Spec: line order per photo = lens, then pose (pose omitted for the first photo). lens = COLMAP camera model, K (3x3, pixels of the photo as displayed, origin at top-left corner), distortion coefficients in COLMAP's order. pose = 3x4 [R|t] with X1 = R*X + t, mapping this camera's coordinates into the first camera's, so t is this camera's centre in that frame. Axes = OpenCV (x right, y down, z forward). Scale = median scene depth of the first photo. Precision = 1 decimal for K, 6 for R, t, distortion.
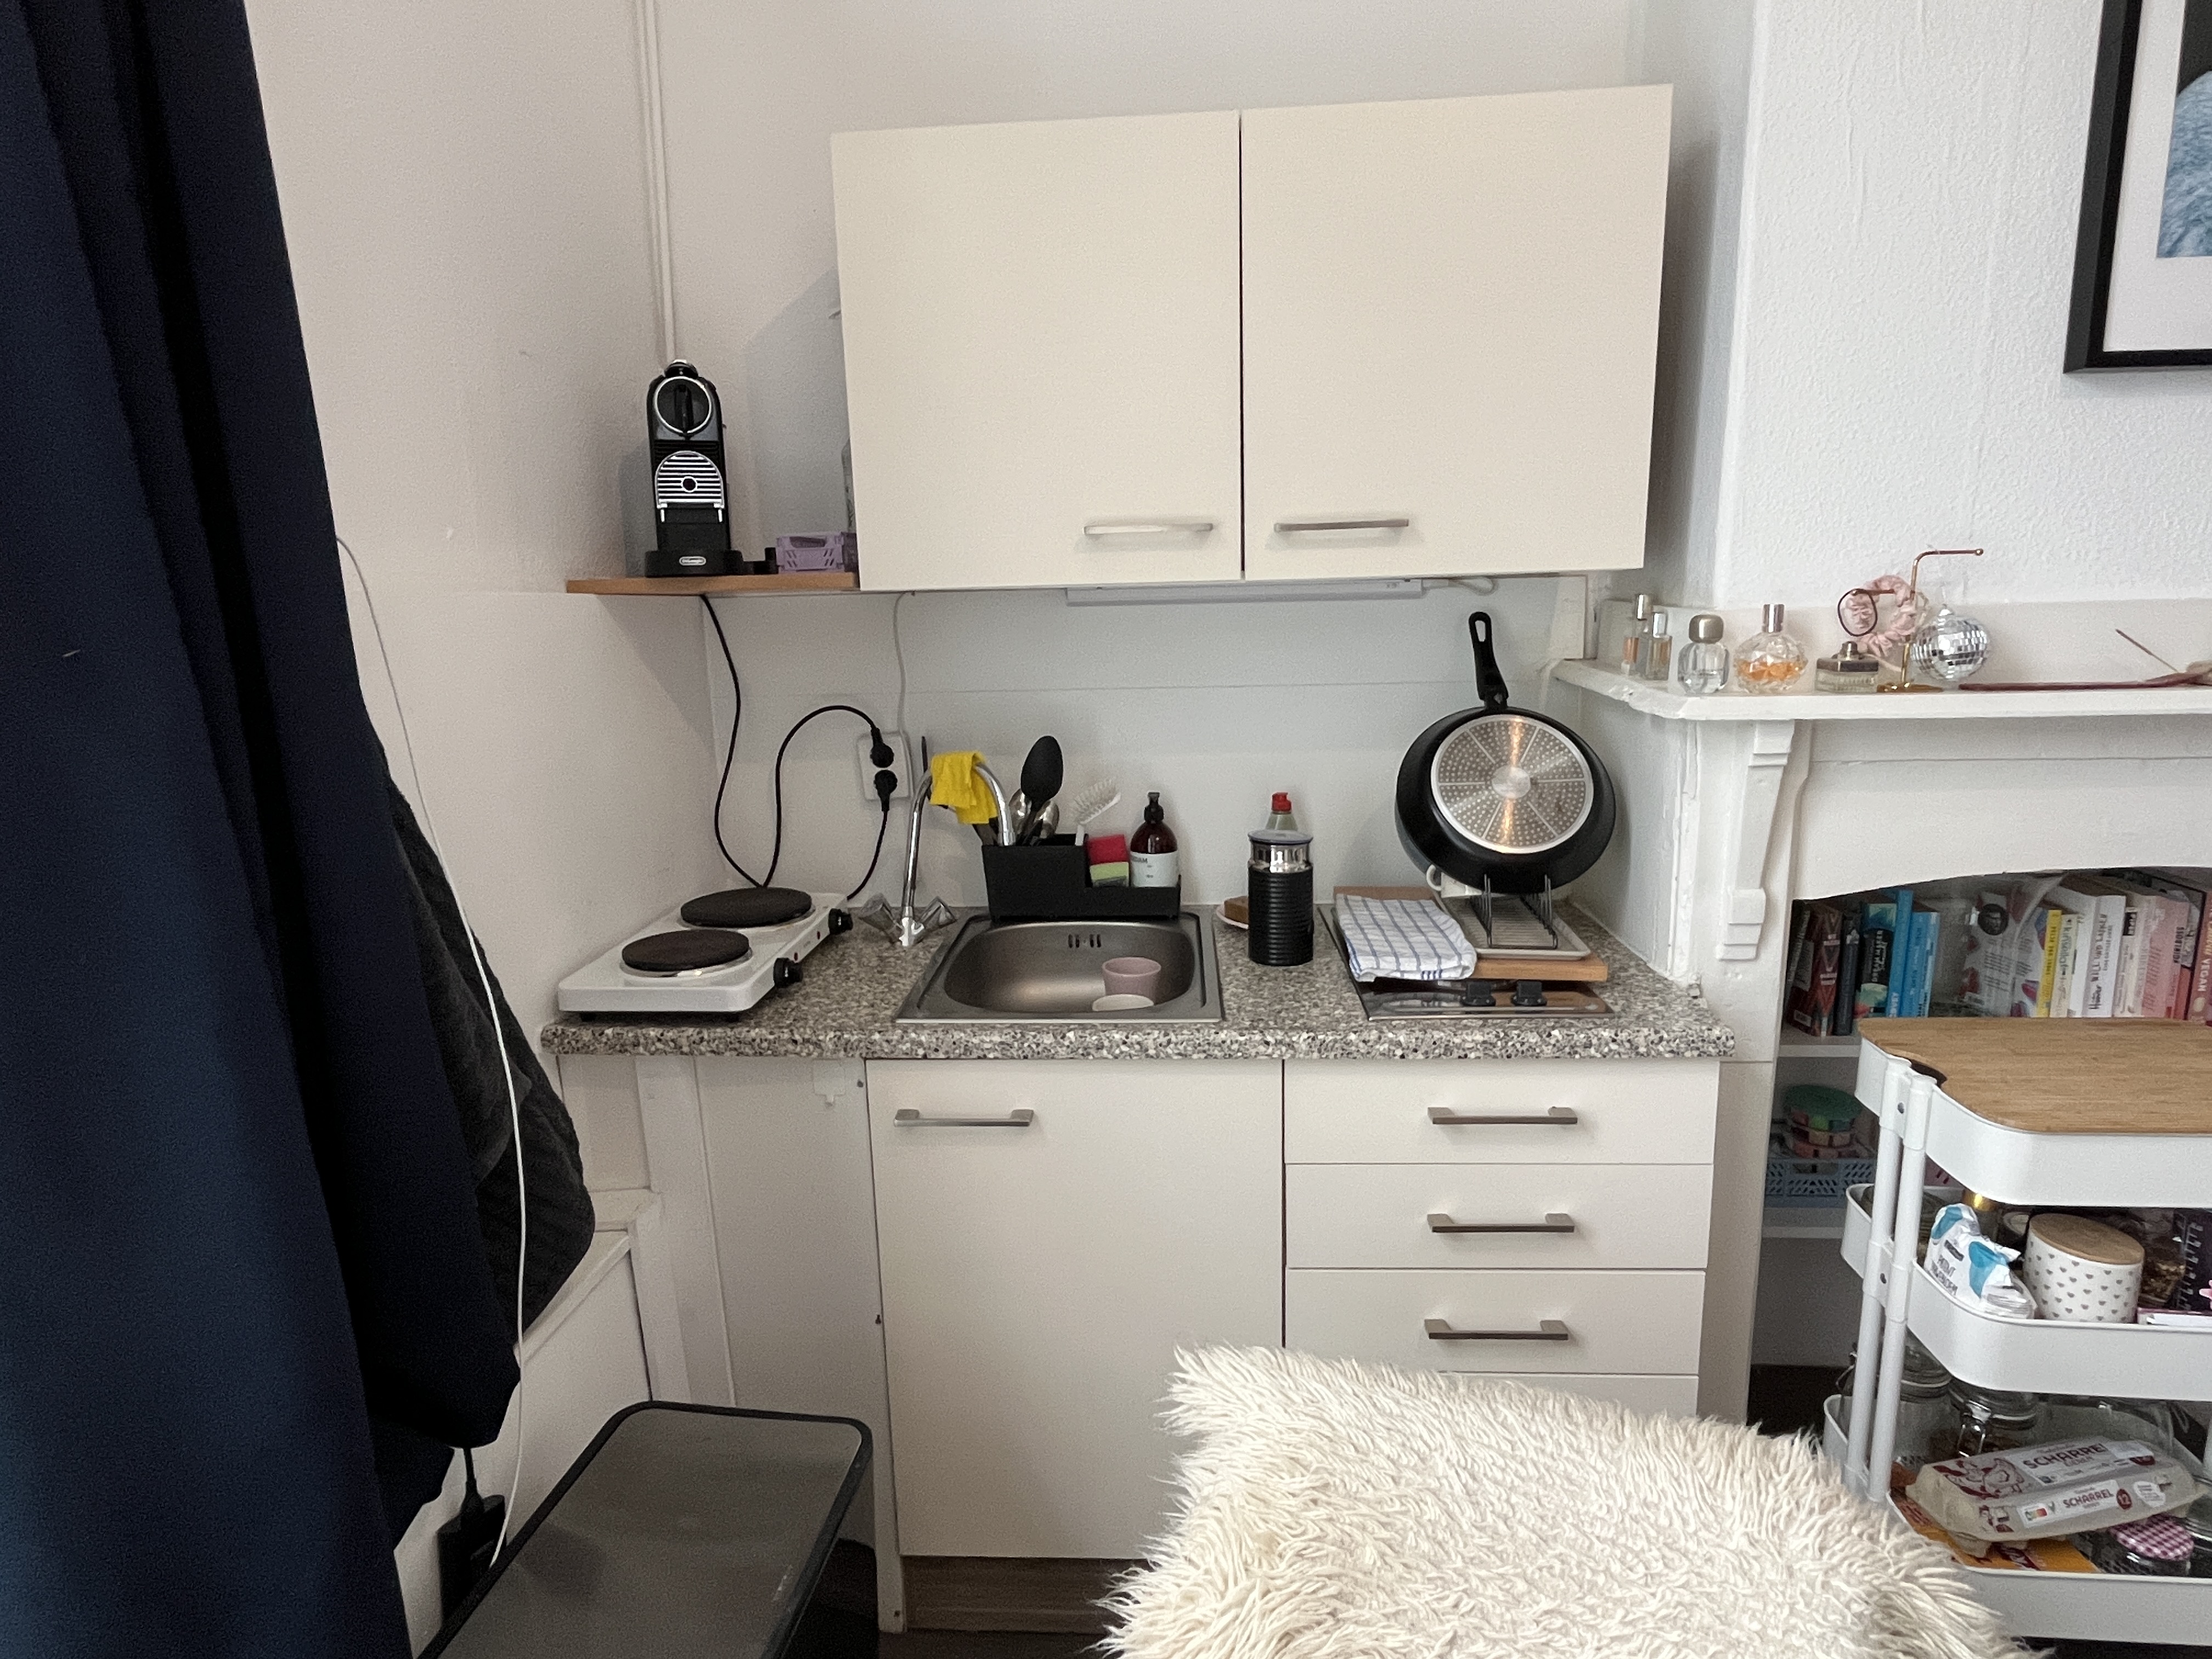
lens RADIAL K [[1193.1, 0, 1106.0], [0, 1193.1, 829.5], [0, 0, 1]] dist [-0.006255, -0.000222]
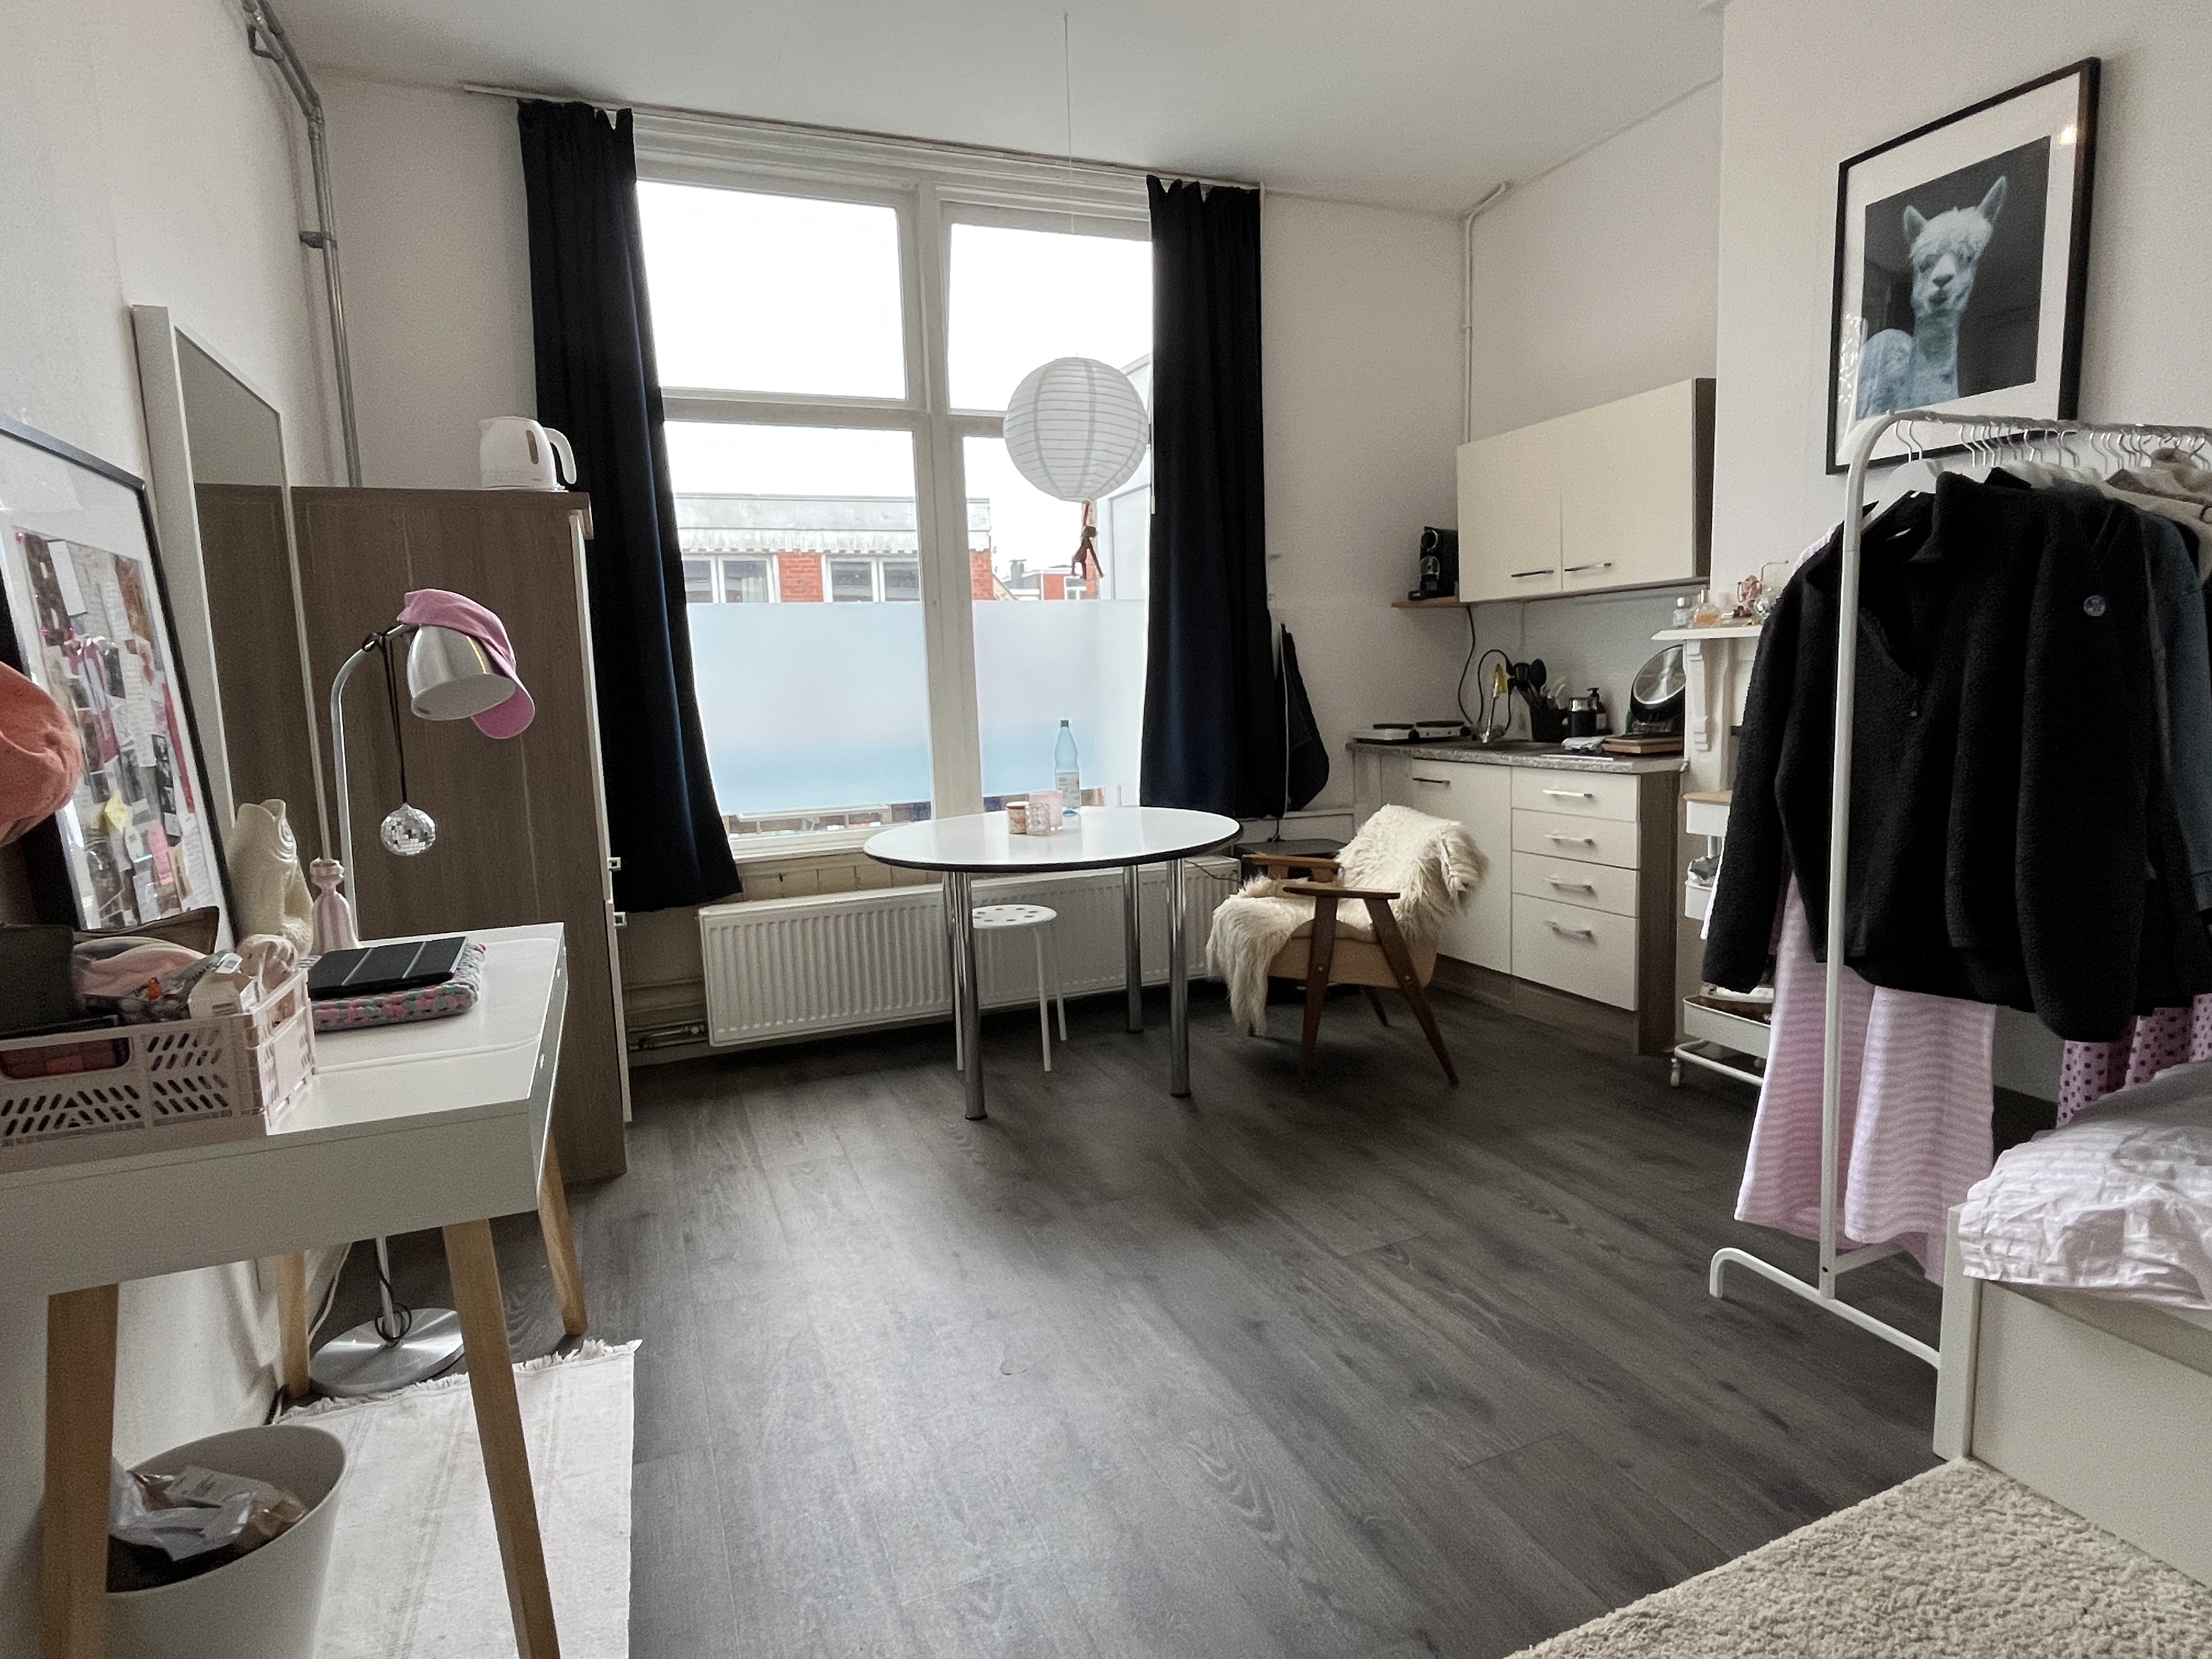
lens RADIAL K [[1193.1, 0, 1106.0], [0, 1193.1, 829.5], [0, 0, 1]] dist [-0.006255, -0.000222]
pose [[0.454654, 0.125410, -0.881795, 2.056268], [-0.152906, 0.986329, 0.061438, 0.297051], [0.877445, 0.106899, 0.467614, -1.027385]]
